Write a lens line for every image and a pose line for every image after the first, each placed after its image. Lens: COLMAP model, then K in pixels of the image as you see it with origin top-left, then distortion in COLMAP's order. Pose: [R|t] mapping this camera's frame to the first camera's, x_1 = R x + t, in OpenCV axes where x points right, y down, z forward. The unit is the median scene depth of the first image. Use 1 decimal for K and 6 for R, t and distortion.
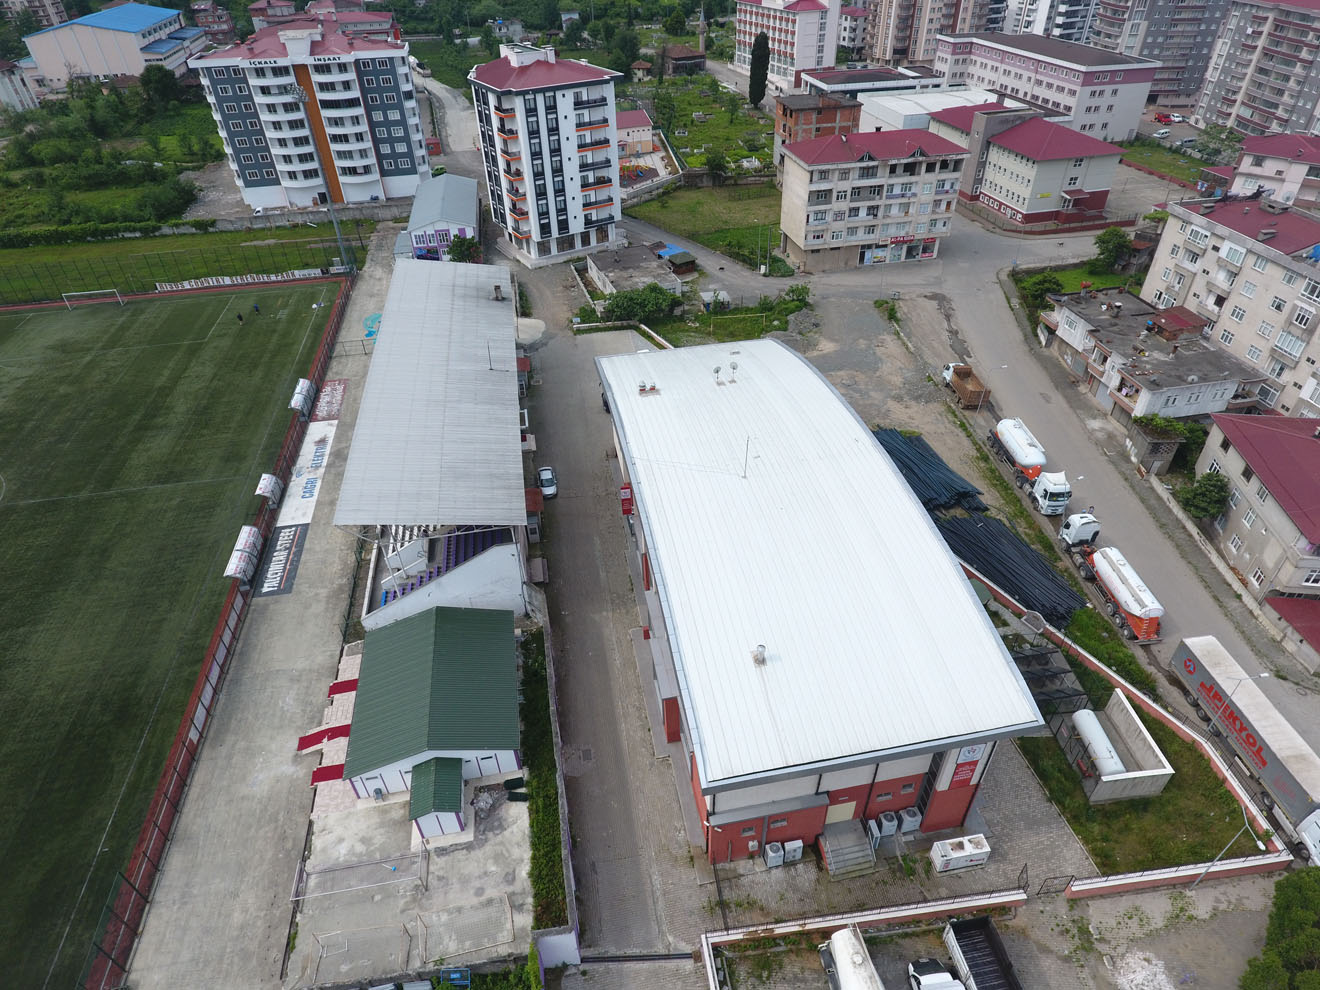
lens RADIAL K [[773.5, 0, 675.7], [0, 773.5, 500.4], [0, 0, 1]] dist [-0.005273, 0.000333]
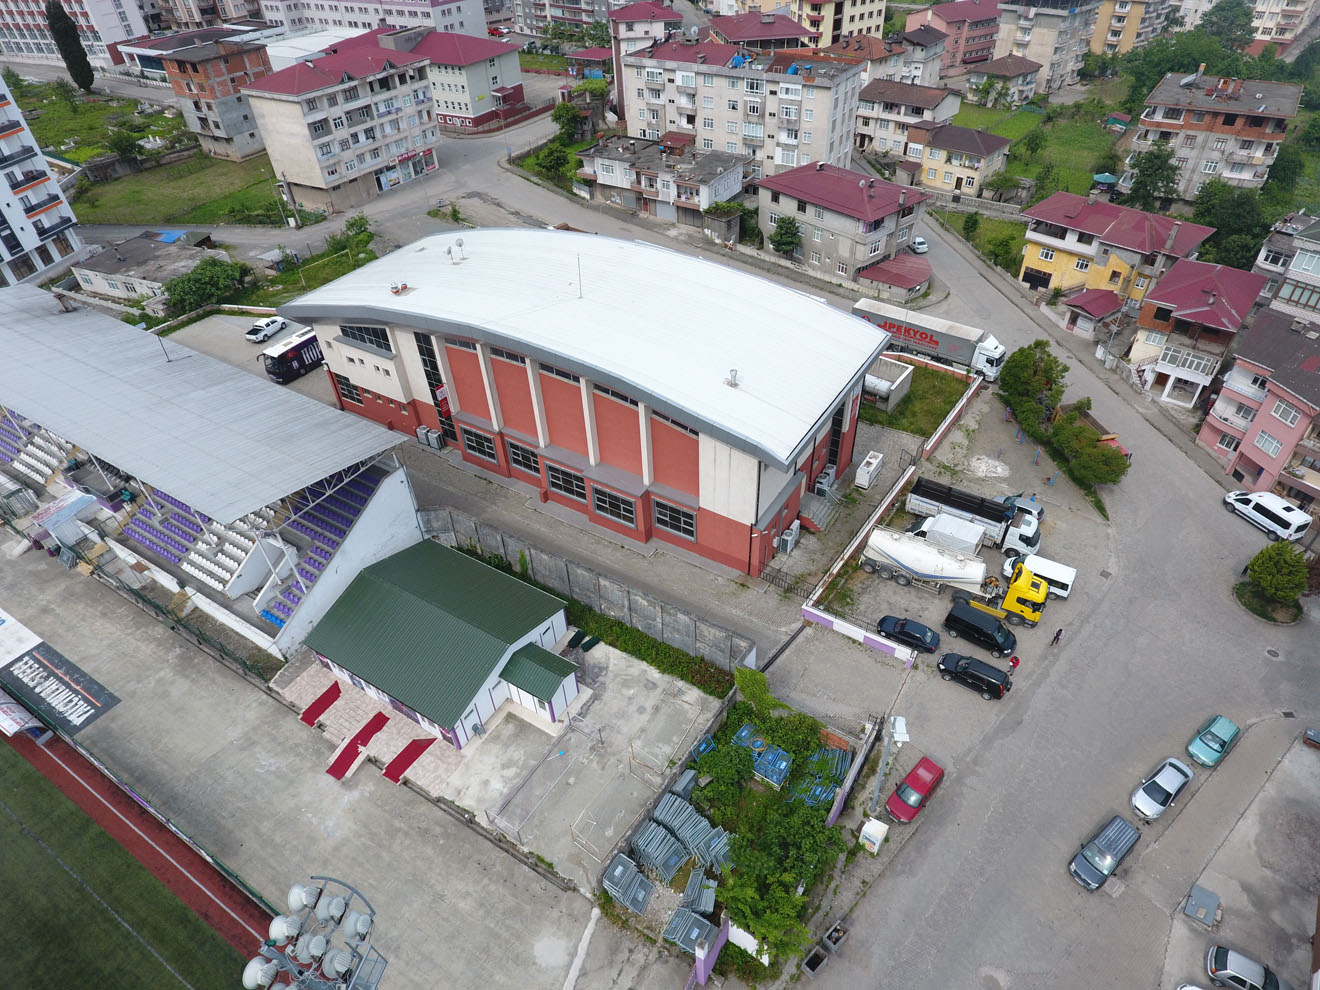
lens RADIAL K [[773.5, 0, 675.7], [0, 773.5, 500.4], [0, 0, 1]] dist [-0.005273, 0.000333]
pose [[0.675648, -0.479849, 0.559682, -0.268303], [0.465951, 0.866265, 0.180205, 0.039425], [-0.571305, 0.139029, 0.808877, 0.038468]]
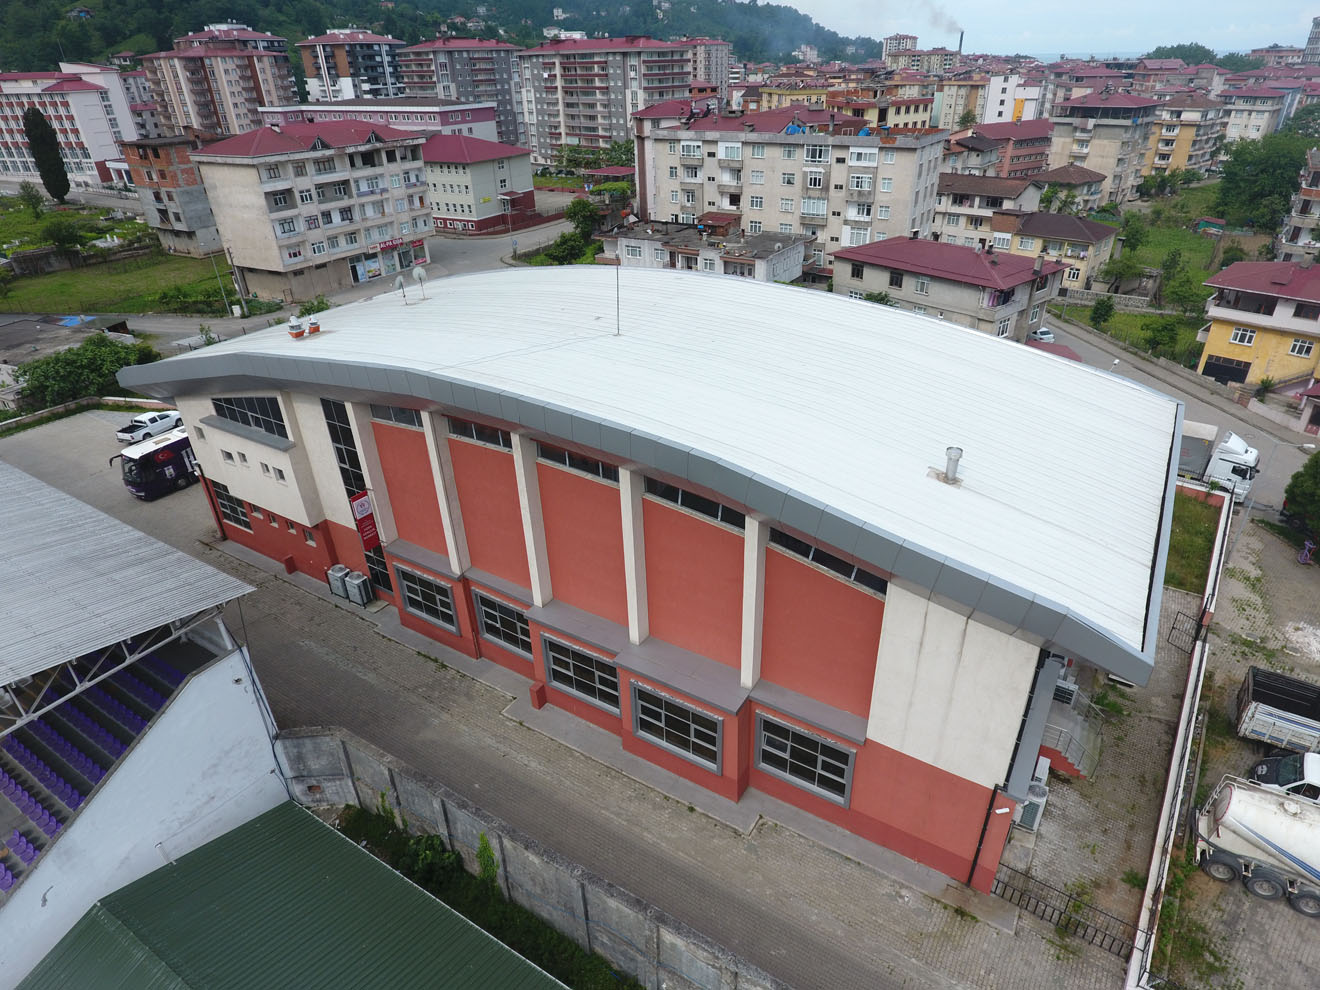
lens RADIAL K [[773.5, 0, 675.7], [0, 773.5, 500.4], [0, 0, 1]] dist [-0.005273, 0.000333]
pose [[0.677931, -0.363562, 0.638930, -0.147821], [0.460184, 0.887664, 0.016821, 0.044971], [-0.573271, 0.282622, 0.769081, 0.258425]]
